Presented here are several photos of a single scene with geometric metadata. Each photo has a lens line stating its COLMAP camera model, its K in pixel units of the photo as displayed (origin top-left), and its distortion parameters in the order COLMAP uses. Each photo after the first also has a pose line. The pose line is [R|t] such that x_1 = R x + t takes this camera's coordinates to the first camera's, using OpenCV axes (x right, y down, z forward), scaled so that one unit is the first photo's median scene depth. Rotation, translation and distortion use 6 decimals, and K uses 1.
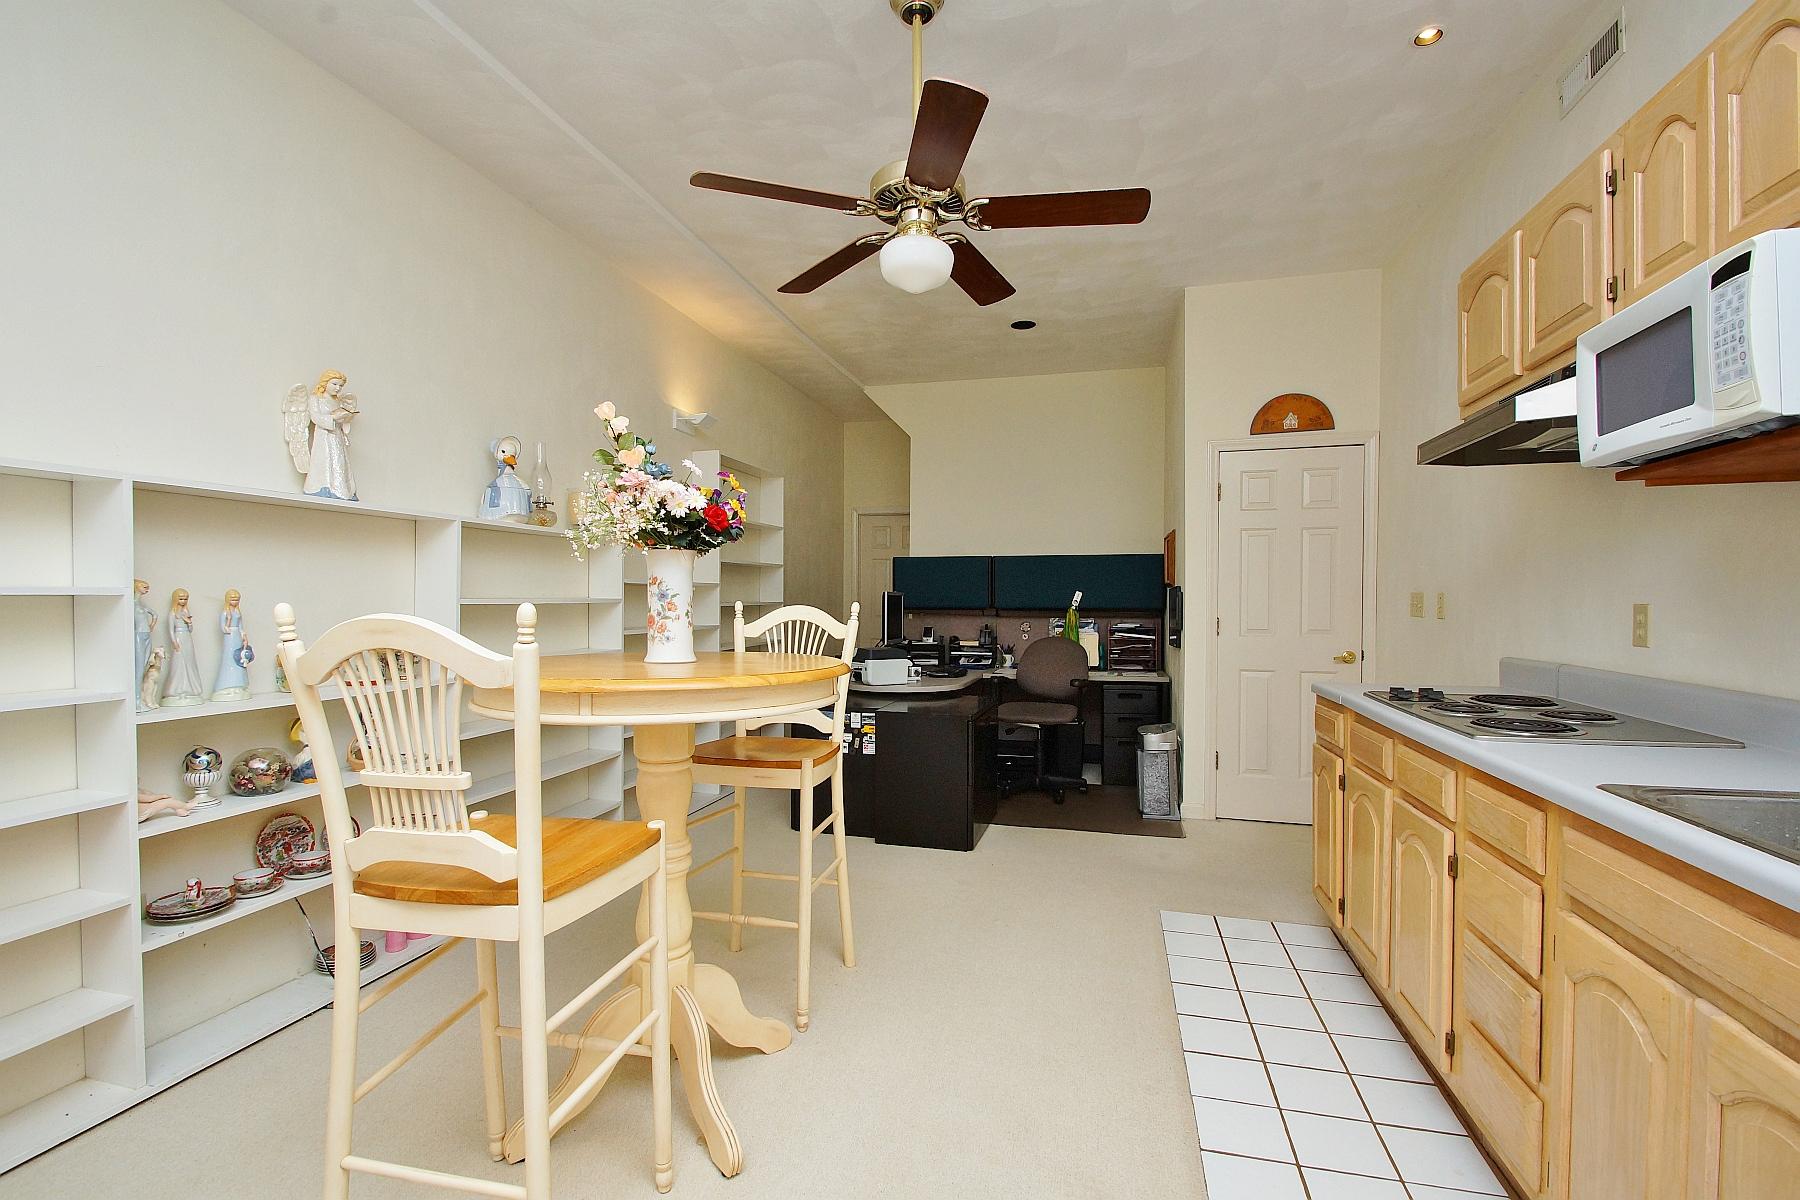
lens RADIAL K [[796.7, 0, 898.1], [0, 796.7, 601.3], [0, 0, 1]] dist [0.012090, -0.016201]
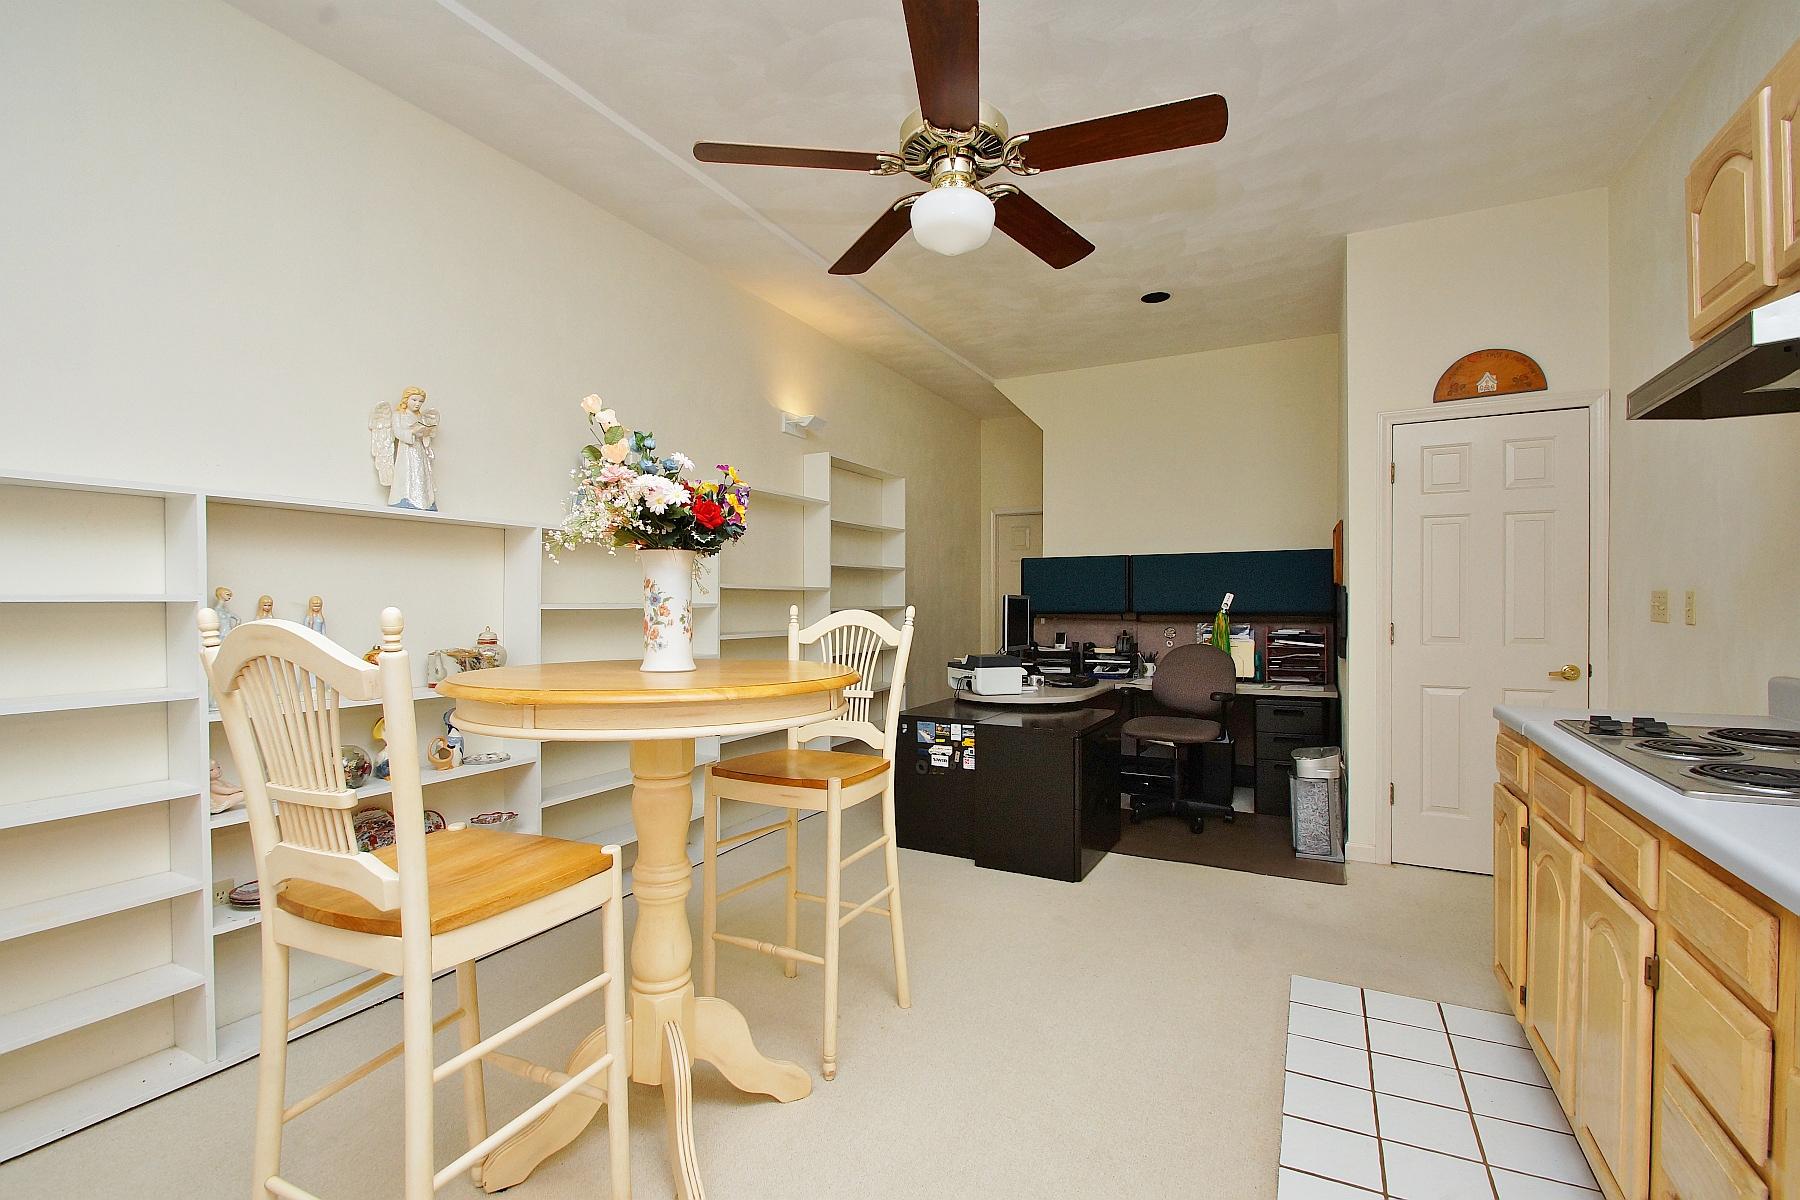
lens RADIAL K [[796.7, 0, 899.3], [0, 796.7, 601.4], [0, 0, 1]] dist [0.012090, -0.016201]
pose [[0.975083, -0.005244, -0.221779, 0.150965], [0.004042, 0.999975, -0.005873, 0.001595], [0.221804, 0.004831, 0.975079, 0.122728]]
